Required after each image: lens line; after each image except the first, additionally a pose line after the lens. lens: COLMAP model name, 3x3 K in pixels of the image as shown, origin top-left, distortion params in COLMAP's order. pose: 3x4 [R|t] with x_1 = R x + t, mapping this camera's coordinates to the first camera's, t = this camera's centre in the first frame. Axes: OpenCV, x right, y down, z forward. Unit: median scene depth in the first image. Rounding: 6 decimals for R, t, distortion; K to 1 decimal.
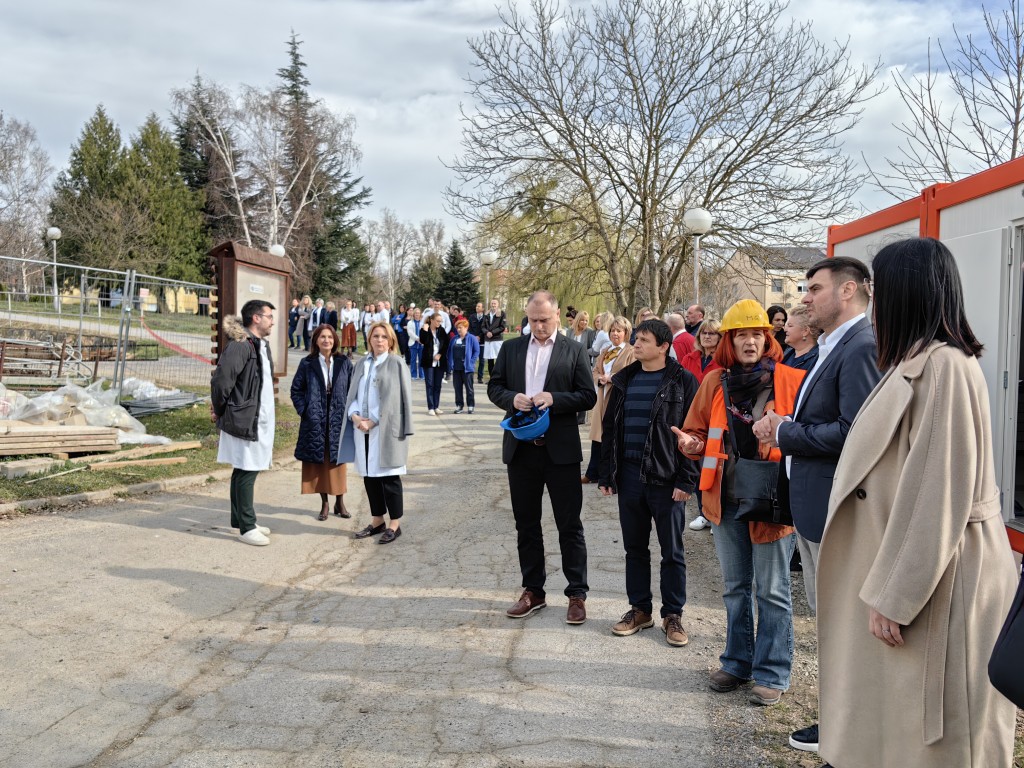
lens RADIAL K [[874.7, 0, 512.0], [0, 874.7, 384.0], [0, 0, 1]] dist [0.073150, -0.003086]
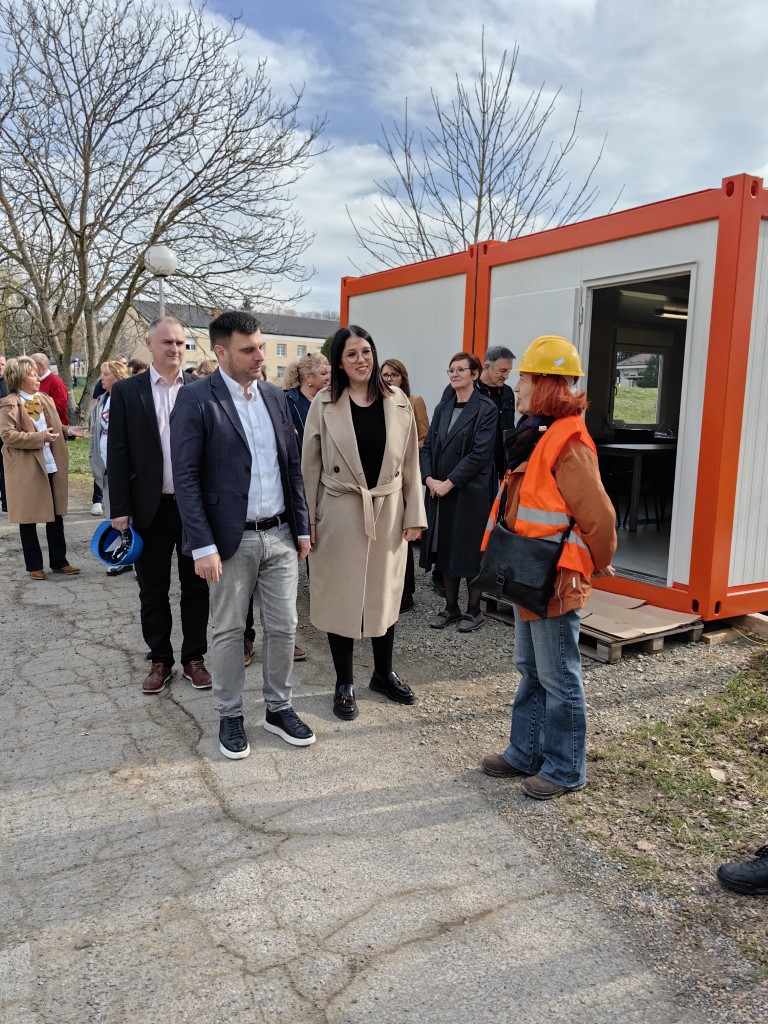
lens RADIAL K [[874.7, 0, 384.0], [0, 874.7, 512.0], [0, 0, 1]] dist [0.073150, -0.003086]
pose [[0.851071, -0.054542, 0.522210, -0.117479], [0.012897, 0.996461, 0.083056, -0.000060], [-0.524892, -0.063952, 0.848763, 0.130365]]
